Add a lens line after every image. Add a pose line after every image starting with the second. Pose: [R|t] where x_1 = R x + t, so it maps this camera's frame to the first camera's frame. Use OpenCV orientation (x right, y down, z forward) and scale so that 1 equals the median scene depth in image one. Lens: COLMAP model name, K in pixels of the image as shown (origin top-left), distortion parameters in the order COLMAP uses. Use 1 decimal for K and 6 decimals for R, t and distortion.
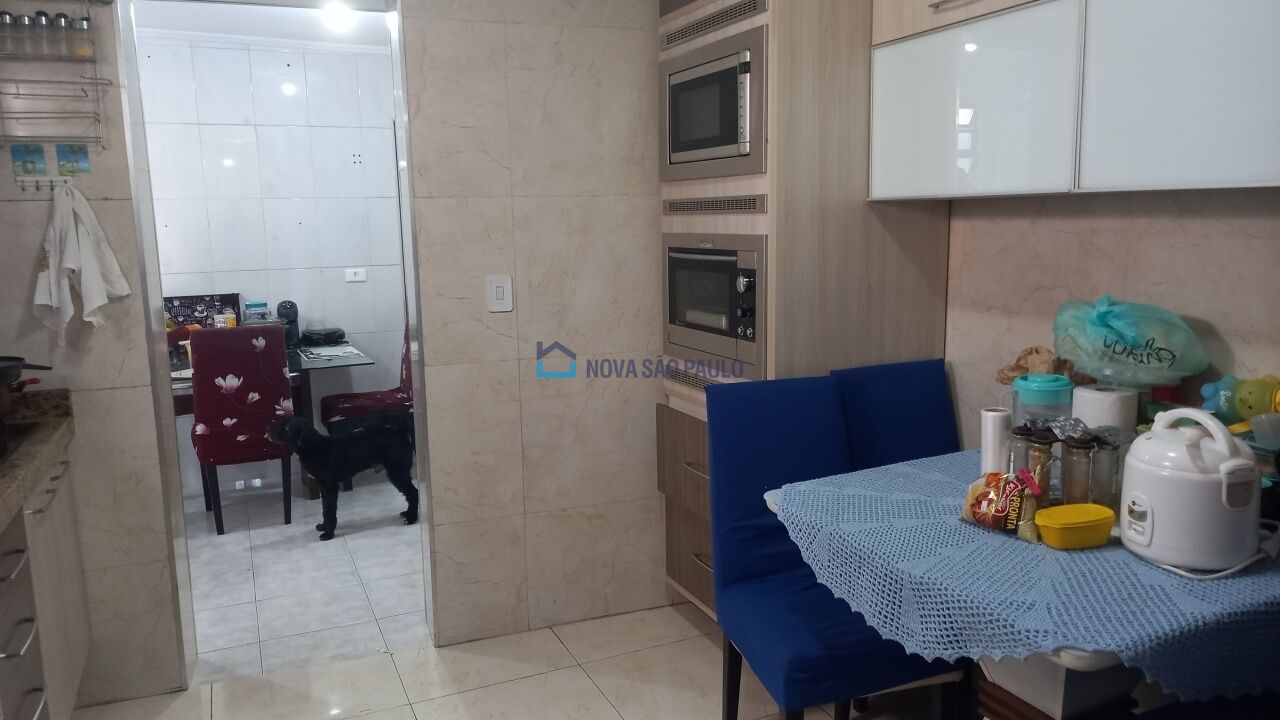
lens RADIAL K [[940.9, 0, 640.2], [0, 940.9, 359.5], [0, 0, 1]] dist [0.003610, 0.000481]
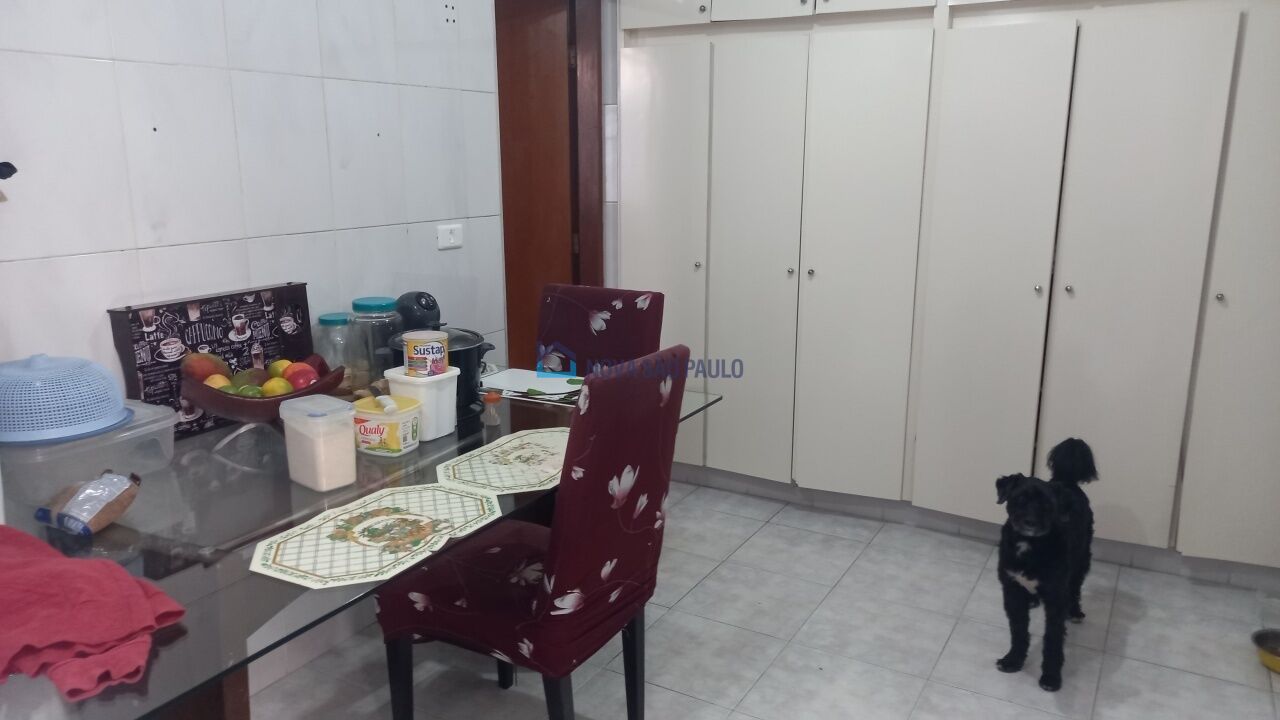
lens RADIAL K [[940.9, 0, 640.2], [0, 940.9, 362.4], [0, 0, 1]] dist [0.003610, 0.000481]
pose [[0.800521, -0.111275, 0.588884, -0.578873], [0.075196, 0.993496, 0.085510, -0.059270], [-0.594569, -0.024171, 0.803681, 0.536797]]
